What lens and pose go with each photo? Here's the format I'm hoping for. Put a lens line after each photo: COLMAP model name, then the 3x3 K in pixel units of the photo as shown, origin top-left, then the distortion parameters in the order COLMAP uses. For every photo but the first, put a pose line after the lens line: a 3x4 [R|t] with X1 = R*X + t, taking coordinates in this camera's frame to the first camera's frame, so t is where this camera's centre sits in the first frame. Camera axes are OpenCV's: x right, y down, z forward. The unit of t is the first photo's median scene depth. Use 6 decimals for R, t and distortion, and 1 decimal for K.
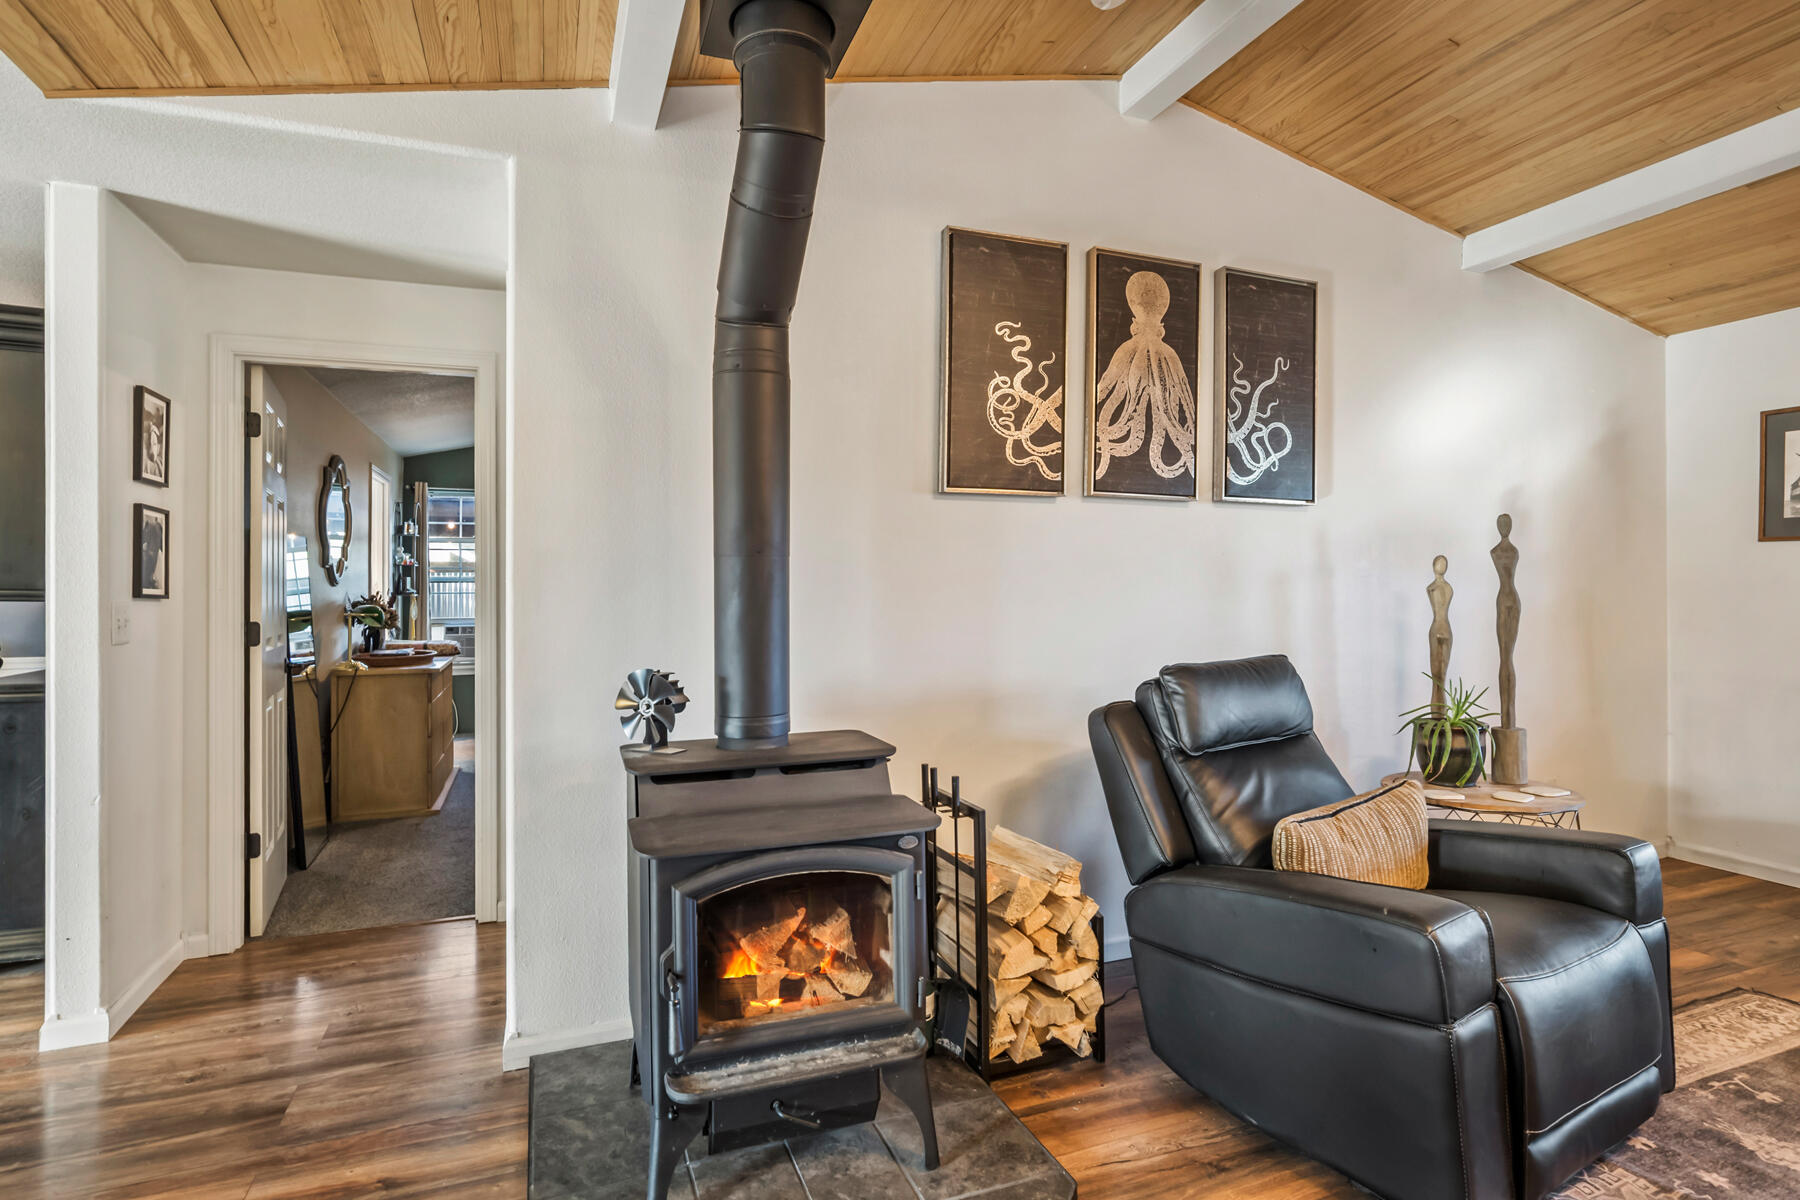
lens RADIAL K [[912.3, 0, 897.7], [0, 912.3, 588.8], [0, 0, 1]] dist [-0.023693, 0.011097]
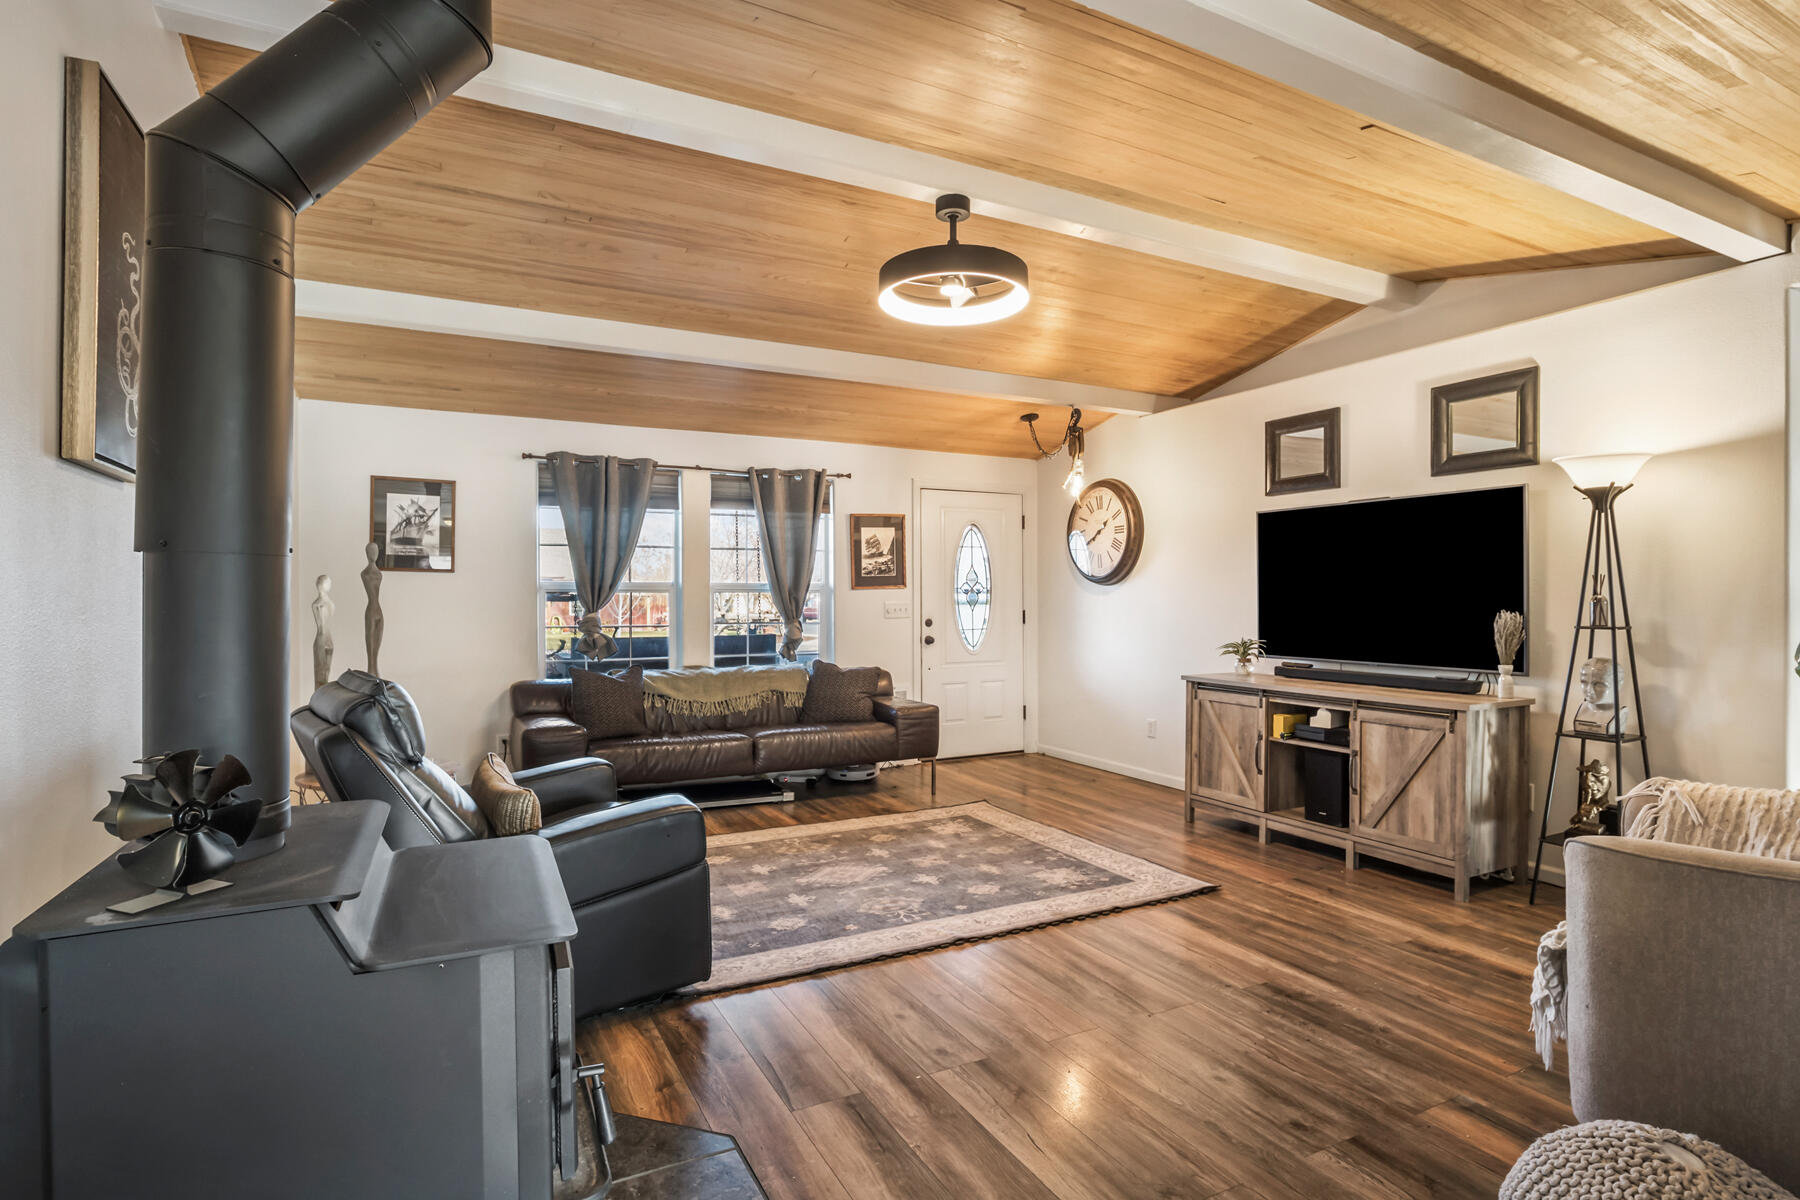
lens RADIAL K [[912.3, 0, 896.9], [0, 912.3, 613.9], [0, 0, 1]] dist [-0.023693, 0.011097]
pose [[-0.111180, -0.009865, 0.993751, -0.671498], [0.001965, 0.999947, 0.010147, 0.001359], [-0.993798, 0.003081, -0.111154, 0.487544]]
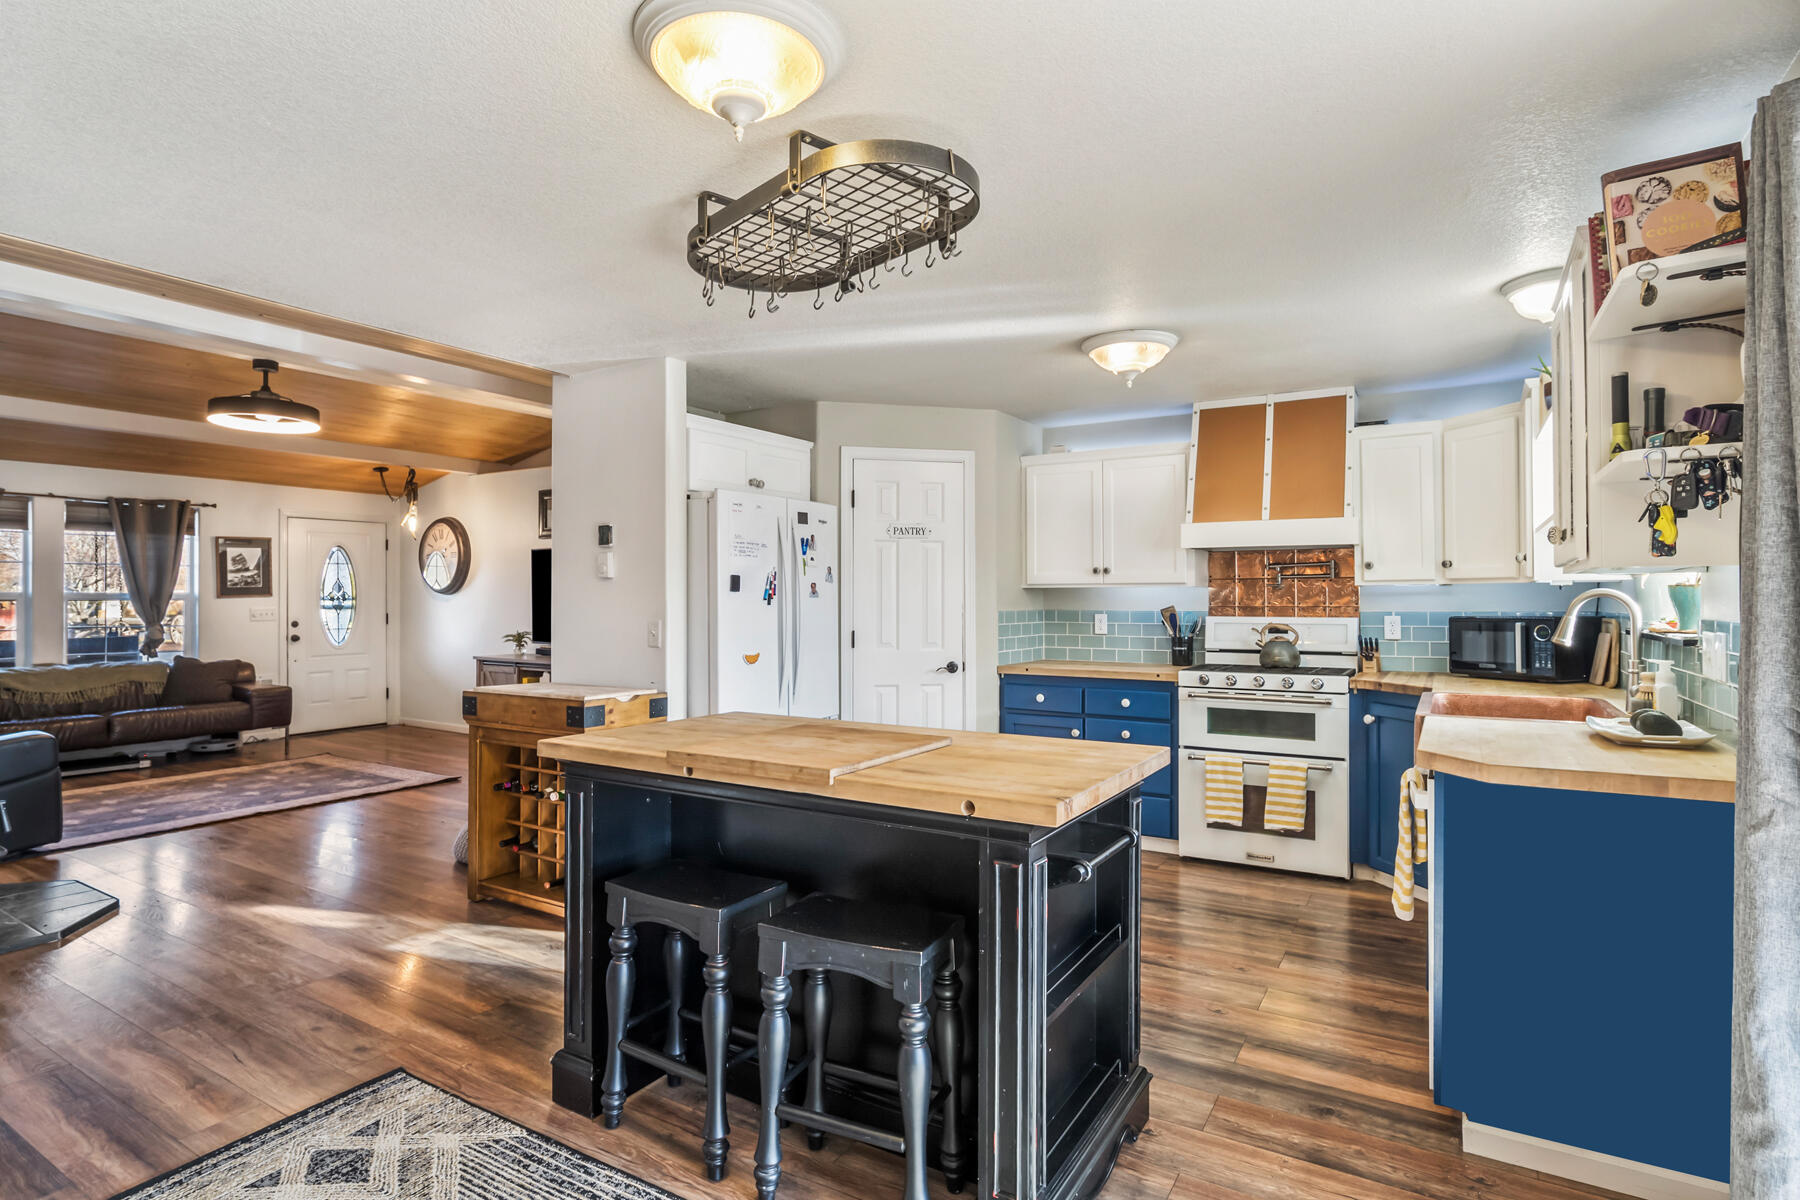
lens RADIAL K [[912.3, 0, 907.7], [0, 912.3, 587.5], [0, 0, 1]] dist [-0.023693, 0.011097]
pose [[-0.615221, 0.015374, 0.788205, -1.922787], [0.005158, 0.999867, -0.015477, -0.014939], [-0.788338, -0.005456, -0.615218, 0.376714]]
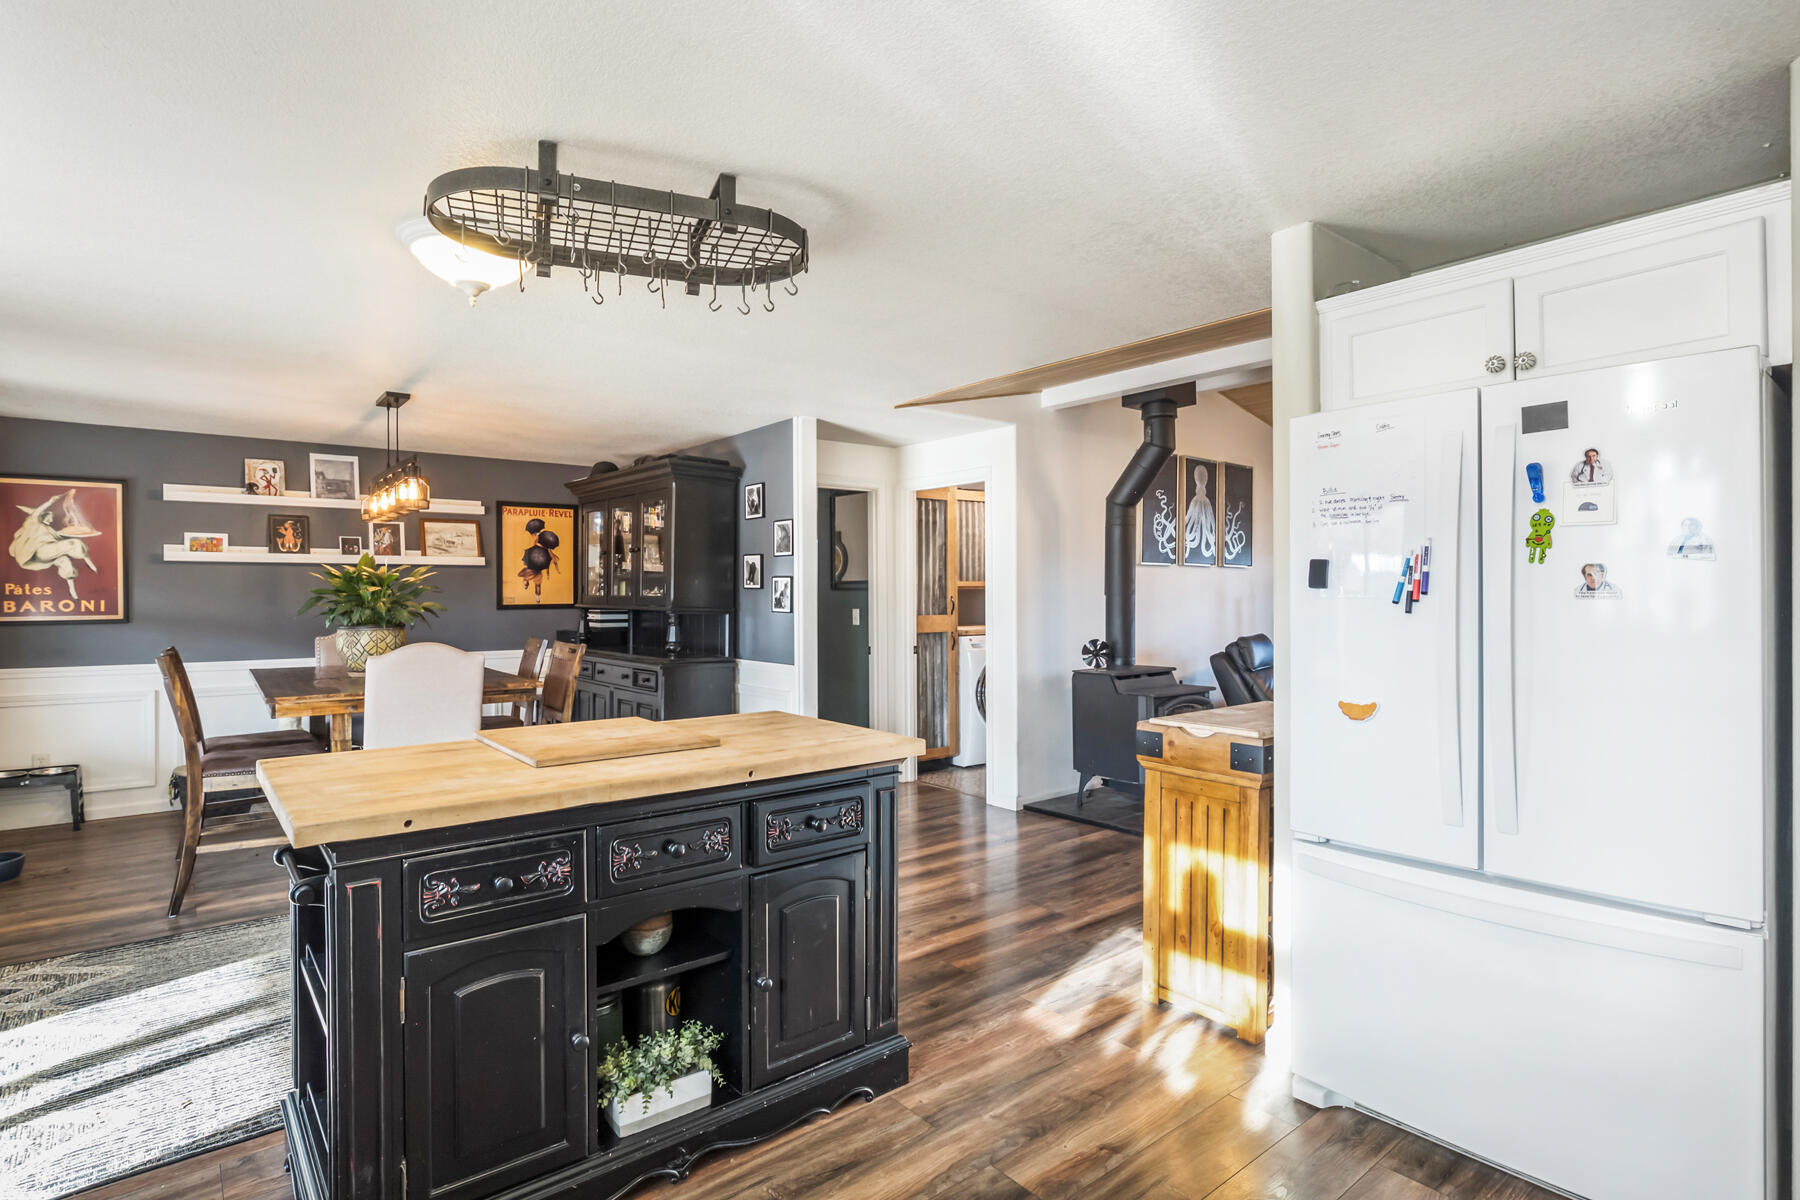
lens RADIAL K [[912.3, 0, 896.3], [0, 912.3, 601.3], [0, 0, 1]] dist [-0.023693, 0.011097]
pose [[0.949704, -0.002161, 0.313141, -1.235380], [0.000774, 0.999989, 0.004553, -0.024517], [-0.313147, -0.004082, 0.949696, -0.973767]]
